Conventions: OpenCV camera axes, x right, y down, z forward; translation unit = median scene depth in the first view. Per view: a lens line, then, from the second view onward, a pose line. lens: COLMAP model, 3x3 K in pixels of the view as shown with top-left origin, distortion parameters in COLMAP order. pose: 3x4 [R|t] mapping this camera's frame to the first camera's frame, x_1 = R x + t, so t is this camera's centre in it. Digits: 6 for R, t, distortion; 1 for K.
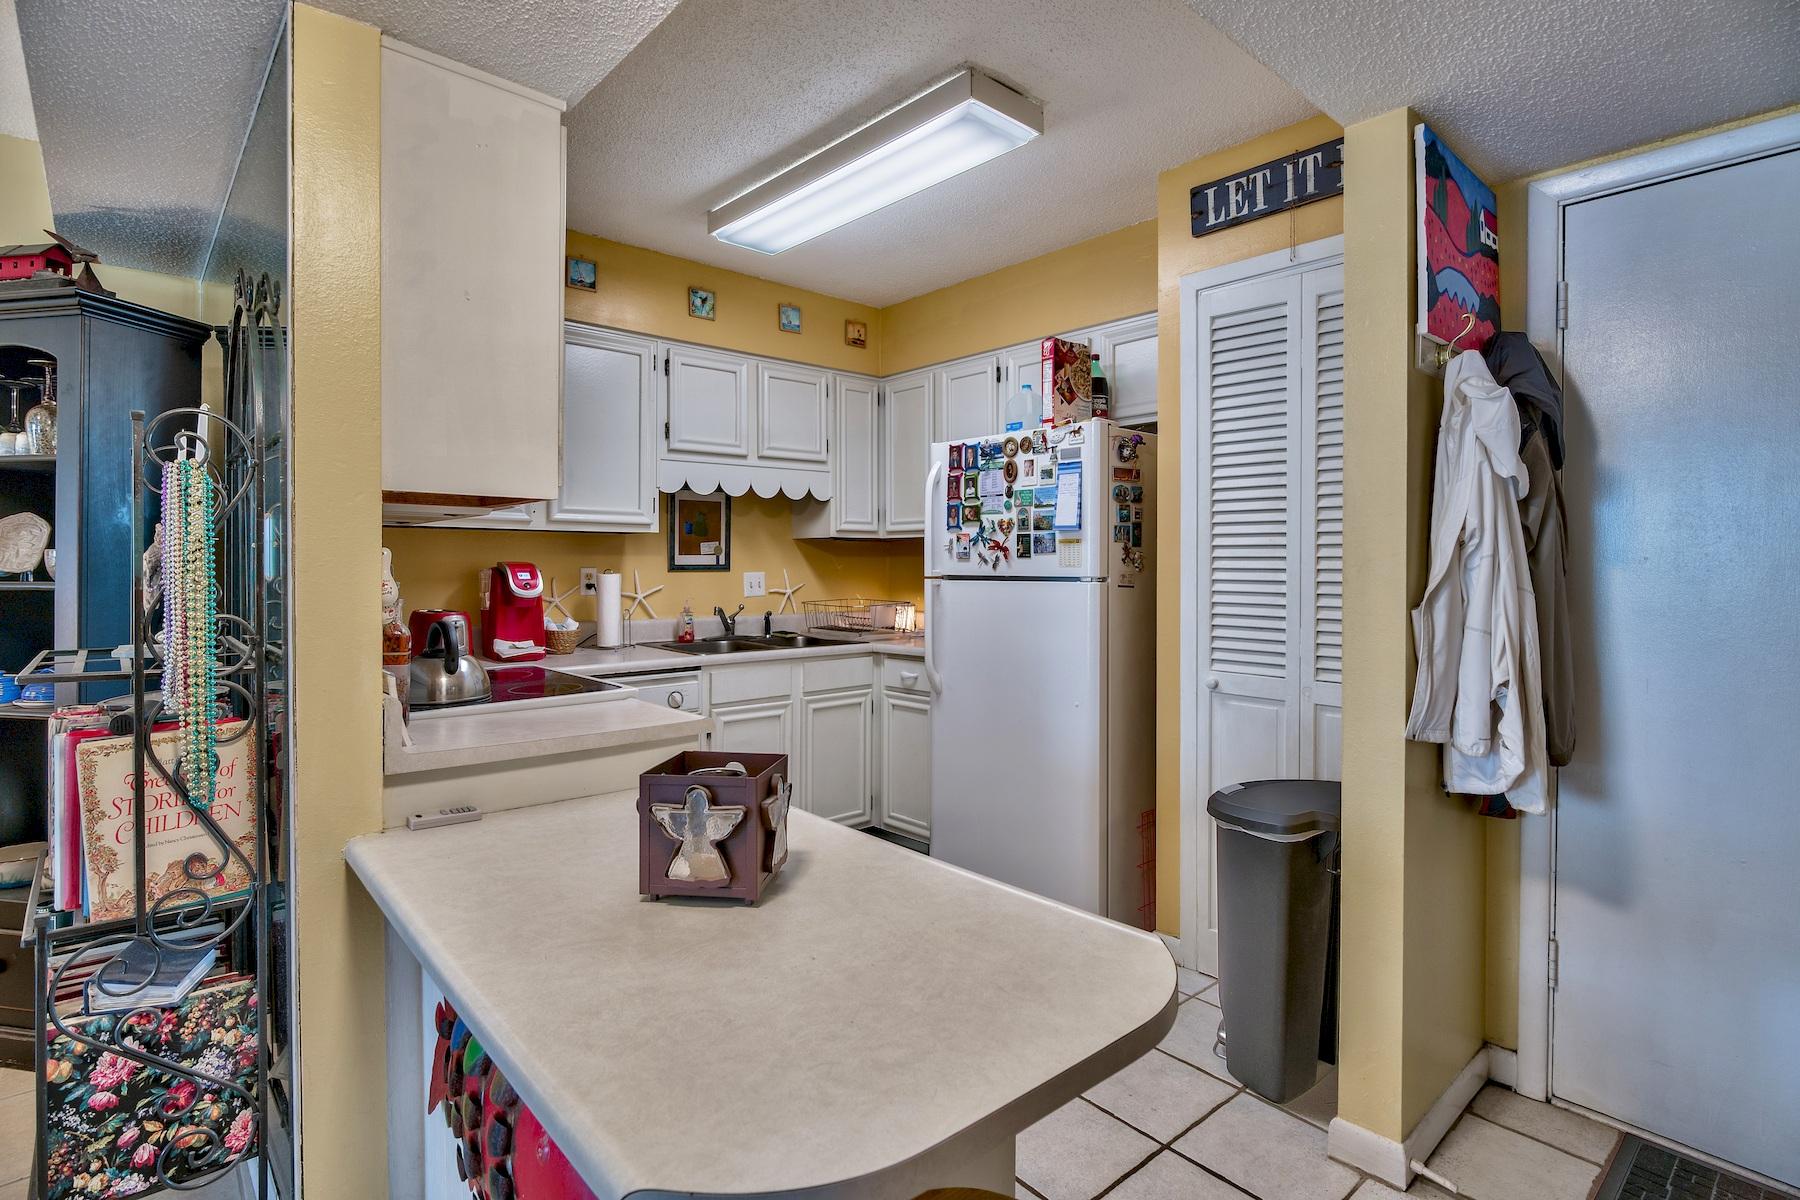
lens RADIAL K [[893.0, 0, 898.9], [0, 893.0, 565.7], [0, 0, 1]] dist [-0.000033, -0.000028]
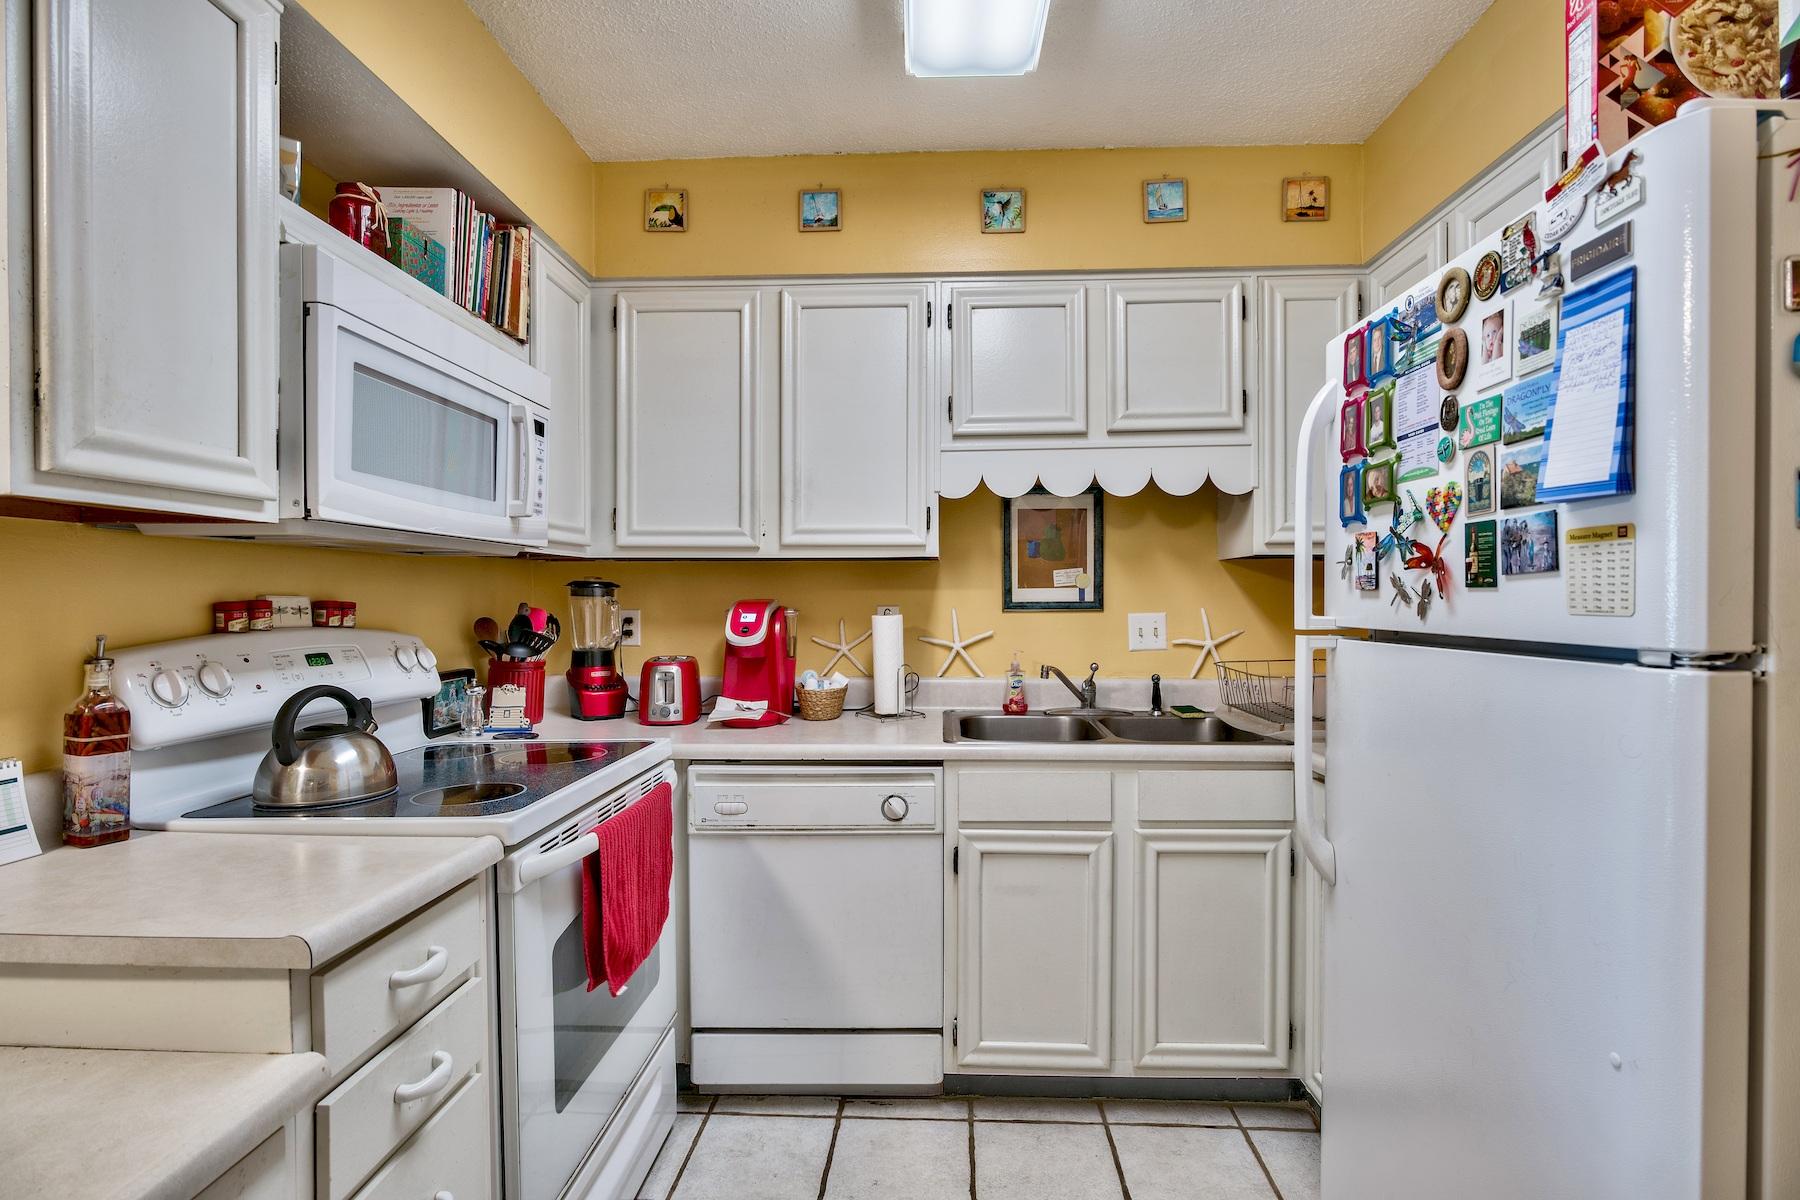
lens RADIAL K [[875.9, 0, 900.0], [0, 875.9, 600.0], [0, 0, 1]] dist [-0.001850, -0.000278]
pose [[0.716159, -0.000516, -0.697937, 0.205981], [0.002200, 0.999996, 0.001518, -0.004587], [0.697934, -0.002622, 0.716157, 0.543860]]
